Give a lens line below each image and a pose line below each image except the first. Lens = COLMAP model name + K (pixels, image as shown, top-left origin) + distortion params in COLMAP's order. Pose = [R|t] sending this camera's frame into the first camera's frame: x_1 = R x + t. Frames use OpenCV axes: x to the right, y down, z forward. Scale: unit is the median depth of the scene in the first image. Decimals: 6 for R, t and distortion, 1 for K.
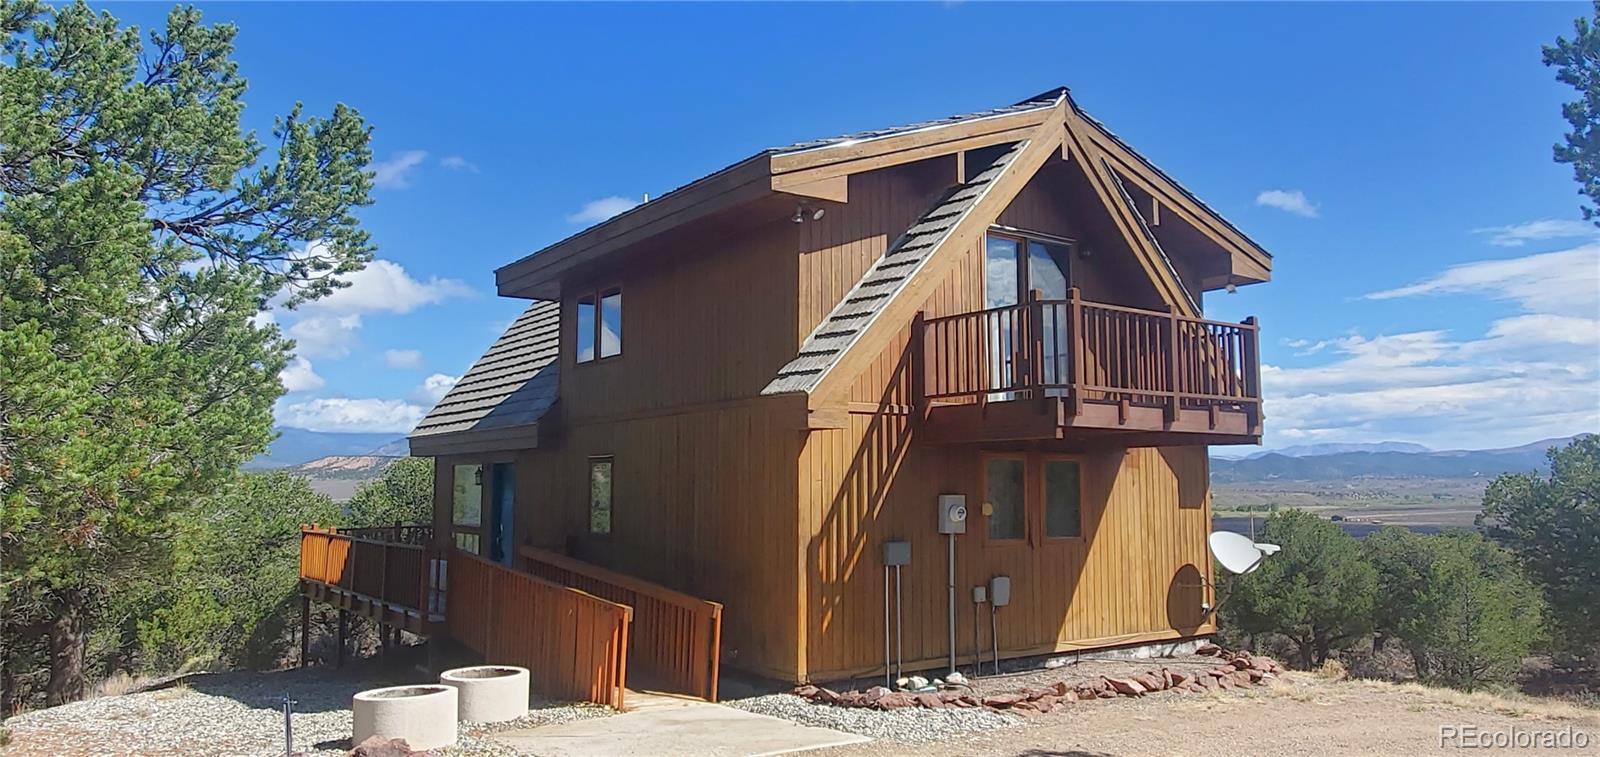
lens RADIAL K [[1111.3, 0, 802.0], [0, 1111.3, 372.8], [0, 0, 1]] dist [0.002619, 0.002134]
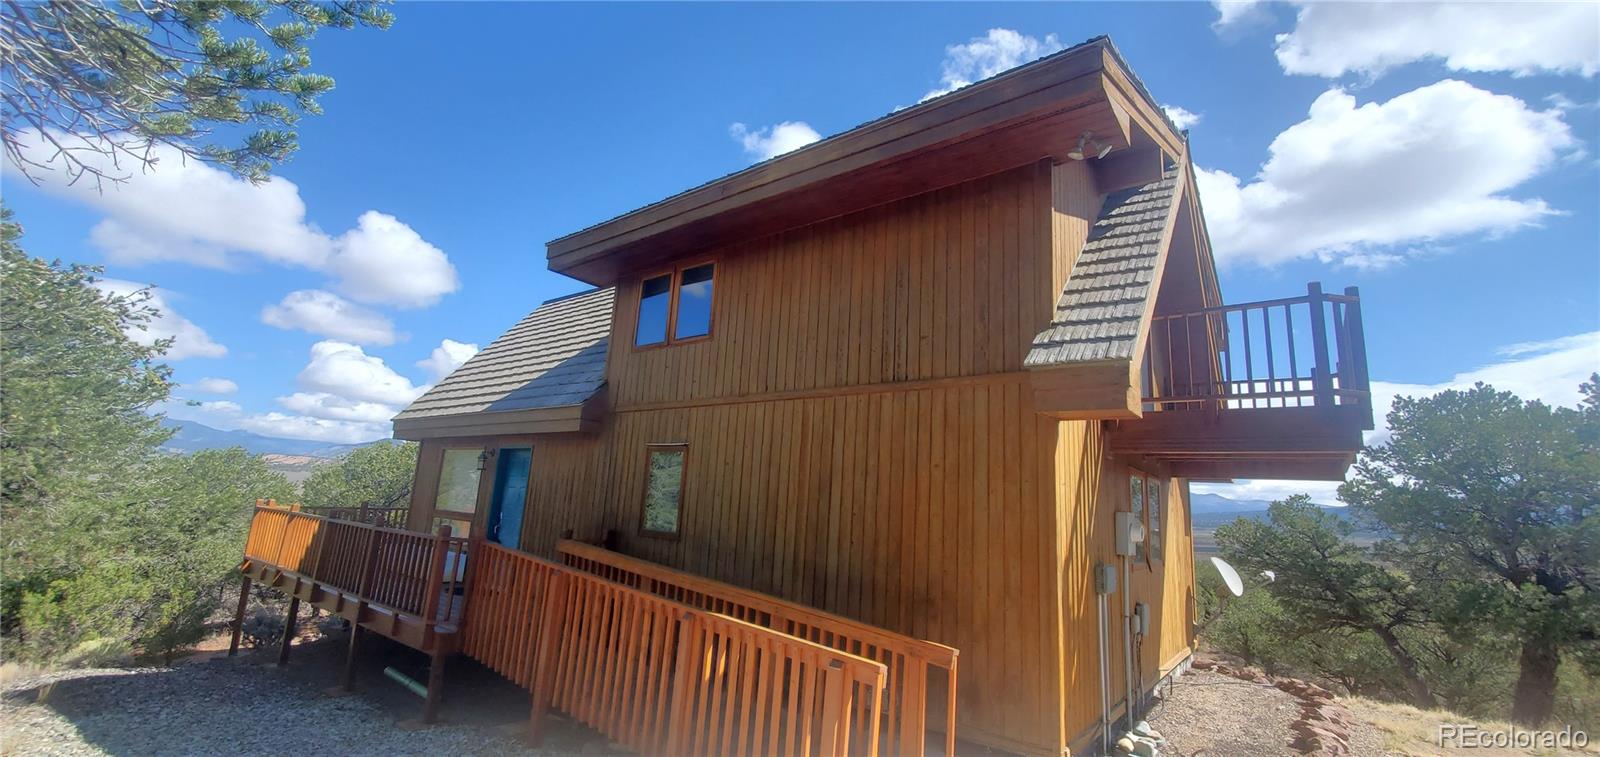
lens RADIAL K [[633.9, 0, 797.0], [0, 633.9, 382.6], [0, 0, 1]] dist [-0.001725, -0.000357]
pose [[0.955991, 0.114305, 0.270216, -0.200403], [-0.091015, 0.991090, -0.097245, 0.058291], [-0.278924, 0.068372, 0.957876, 0.418877]]
